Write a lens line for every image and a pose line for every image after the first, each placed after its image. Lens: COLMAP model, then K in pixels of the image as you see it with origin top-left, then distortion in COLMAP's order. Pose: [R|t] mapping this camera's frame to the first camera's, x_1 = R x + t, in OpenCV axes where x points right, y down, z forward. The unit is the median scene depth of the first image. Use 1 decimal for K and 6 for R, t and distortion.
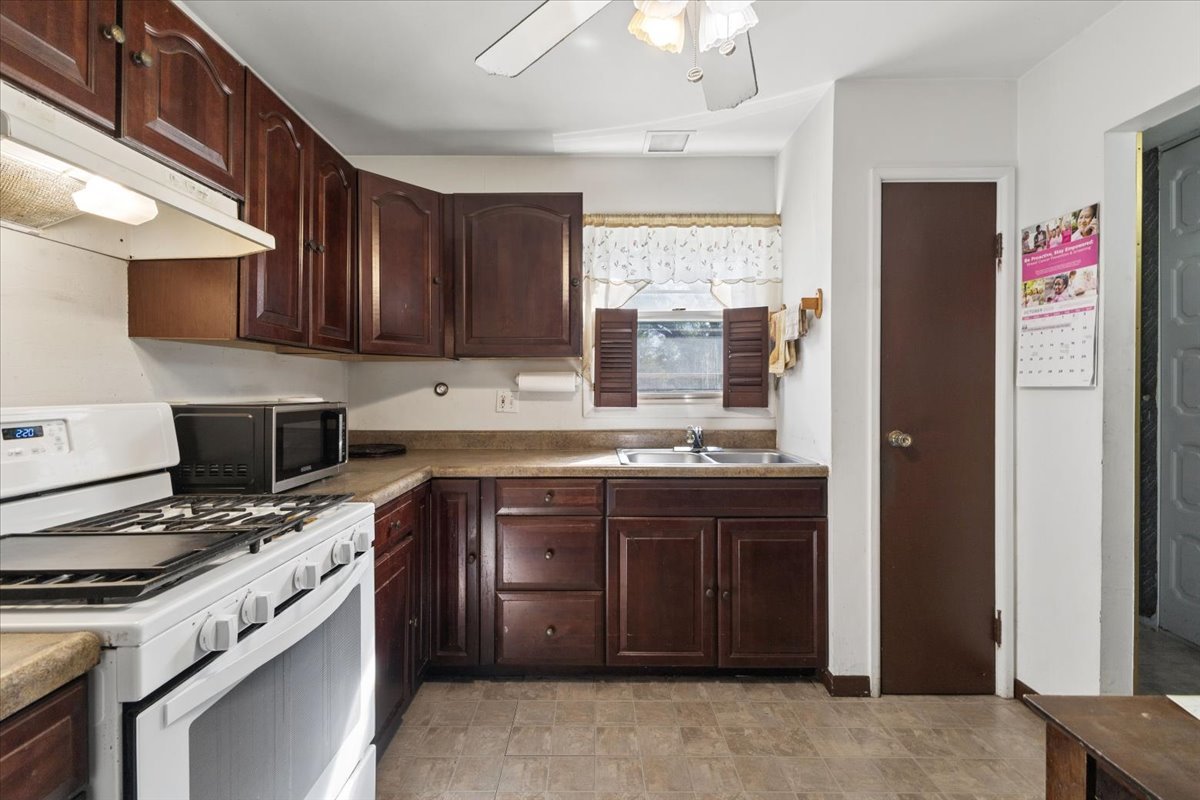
lens RADIAL K [[526.4, 0, 601.5], [0, 526.4, 387.0], [0, 0, 1]] dist [0.003097, 0.000120]
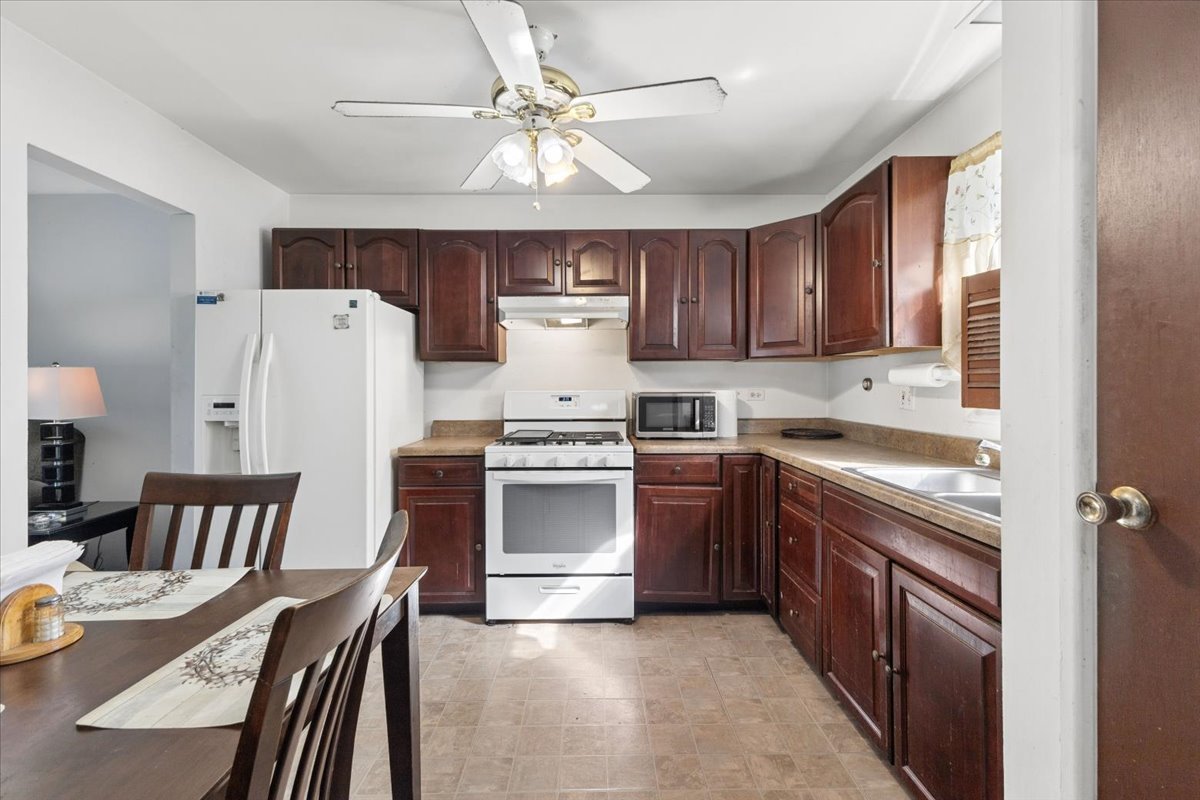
lens RADIAL K [[531.3, 0, 597.0], [0, 531.3, 378.5], [0, 0, 1]] dist [0.001848, 0.000332]
pose [[-0.008626, -0.009426, -0.999918, 0.956382], [0.006099, 0.999936, -0.009478, -0.000292], [0.999944, -0.006180, -0.008567, 0.599757]]
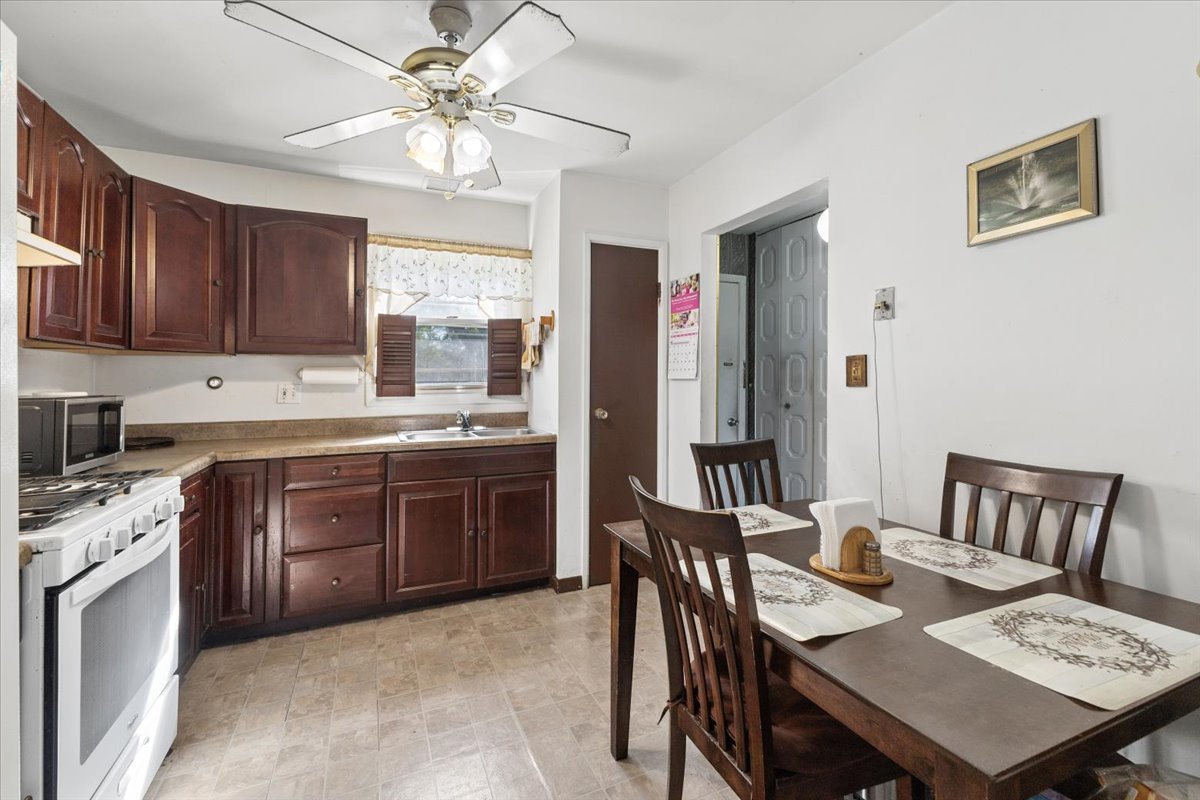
lens RADIAL K [[515.6, 0, 616.2], [0, 515.6, 365.3], [0, 0, 1]] dist [0.012875, 0.000270]
pose [[0.908463, 0.007859, 0.417891, -0.012963], [0.003009, 0.999674, -0.025340, -0.002335], [-0.417954, 0.024278, 0.908144, -0.360614]]
